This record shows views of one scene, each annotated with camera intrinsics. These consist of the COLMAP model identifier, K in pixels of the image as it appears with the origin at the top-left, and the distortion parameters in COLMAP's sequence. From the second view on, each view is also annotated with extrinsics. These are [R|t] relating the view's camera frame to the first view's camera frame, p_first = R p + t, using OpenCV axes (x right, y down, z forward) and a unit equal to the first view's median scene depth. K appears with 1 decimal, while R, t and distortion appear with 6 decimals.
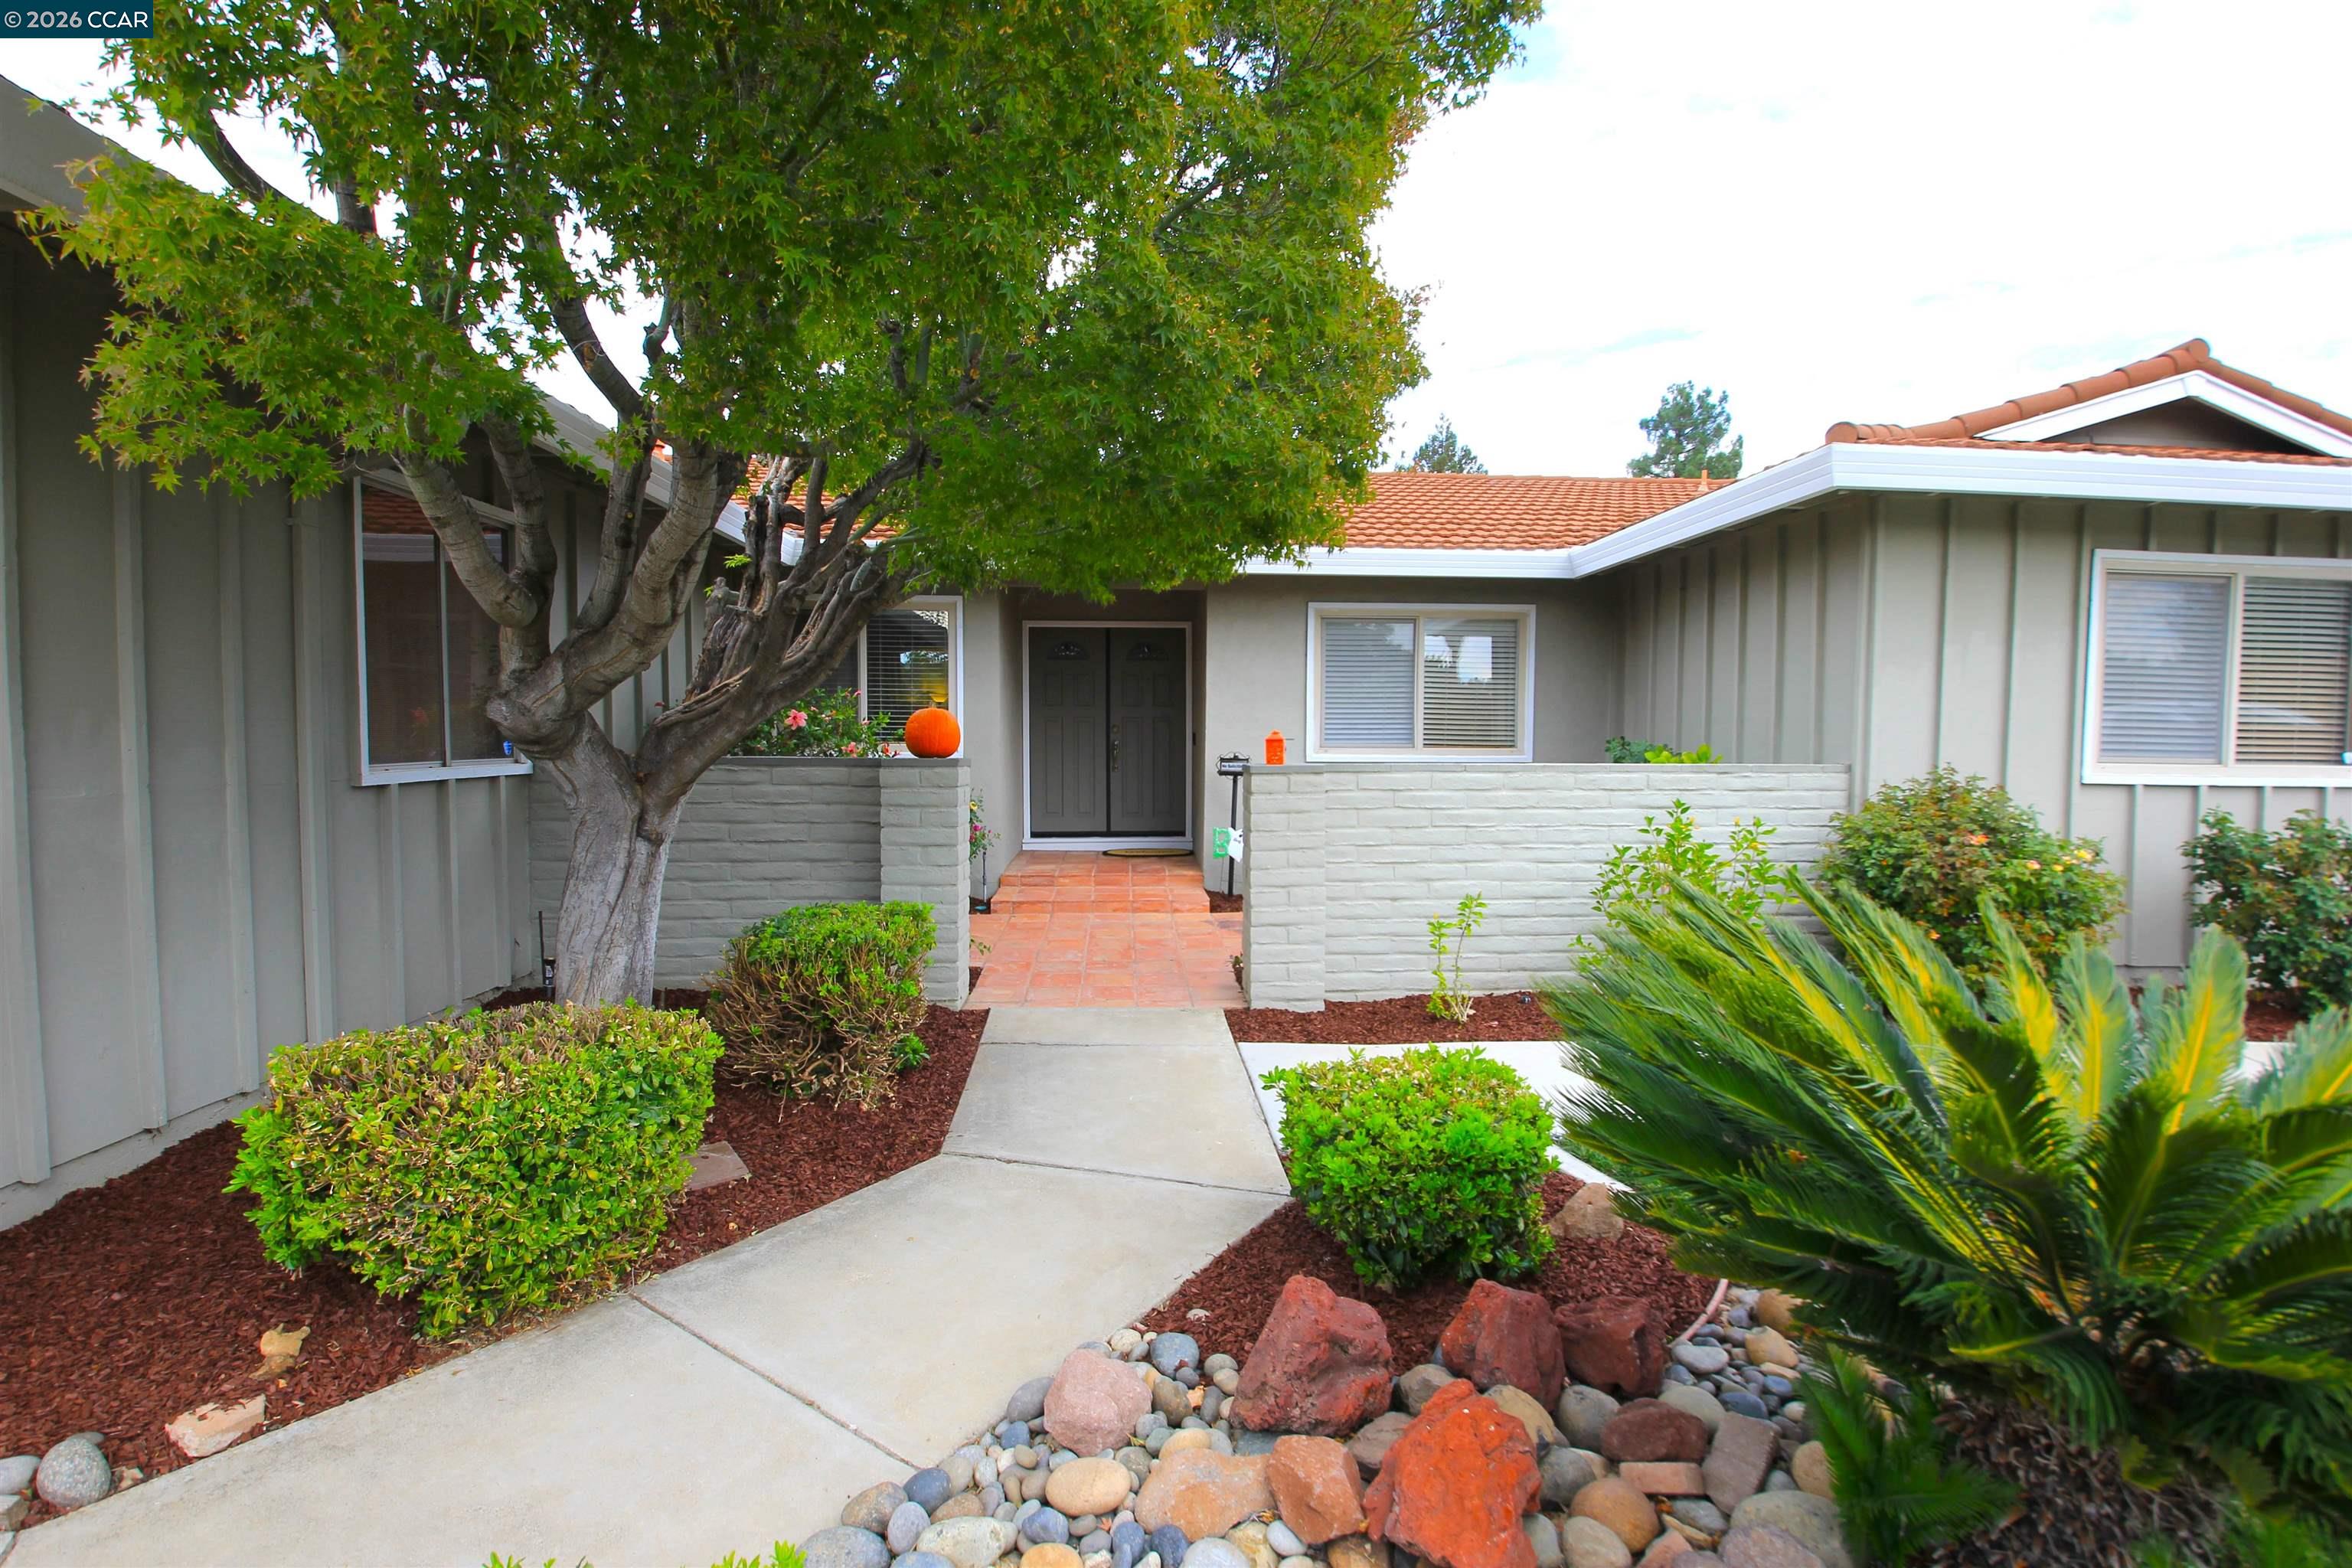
lens RADIAL K [[1107.5, 0, 1185.0], [0, 1107.5, 789.4], [0, 0, 1]] dist [-0.027602, -0.001125]
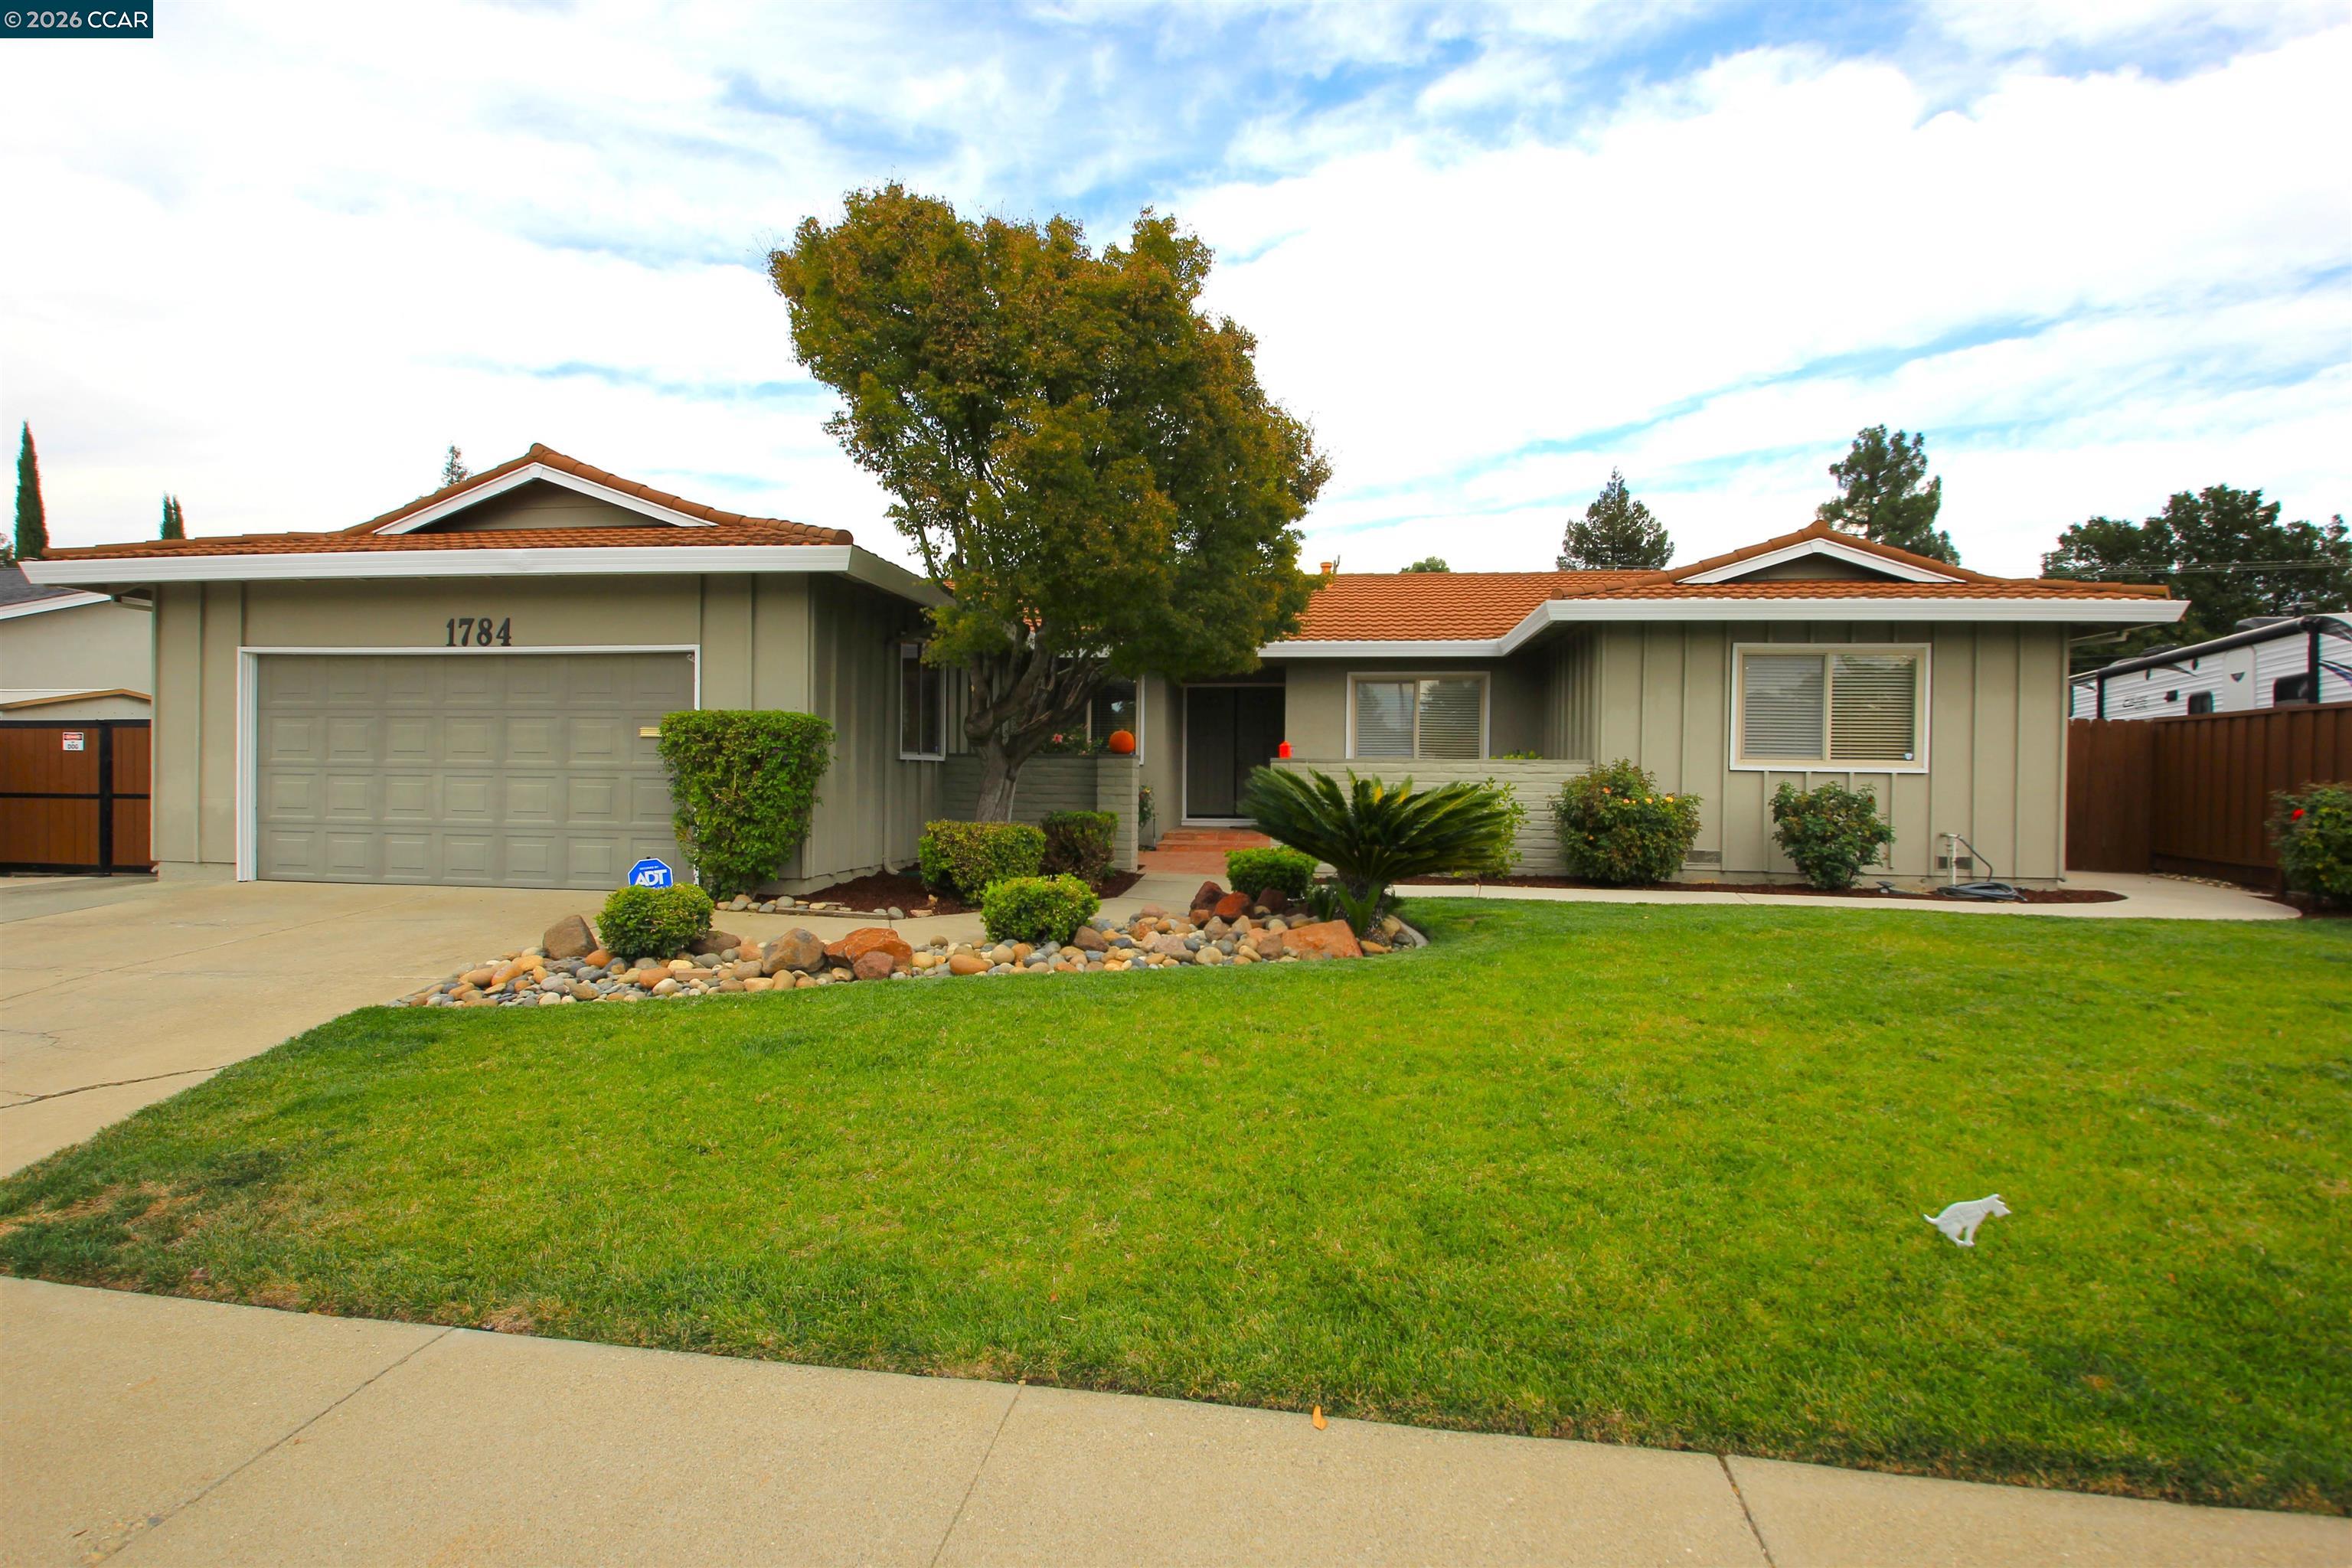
lens RADIAL K [[1107.5, 0, 1173.4], [0, 1107.5, 784.2], [0, 0, 1]] dist [-0.027602, -0.001125]
pose [[0.980465, 0.006241, -0.196595, 0.208163], [-0.015360, 0.998874, -0.044891, 0.088155], [0.196094, 0.047033, 0.979457, -0.767690]]
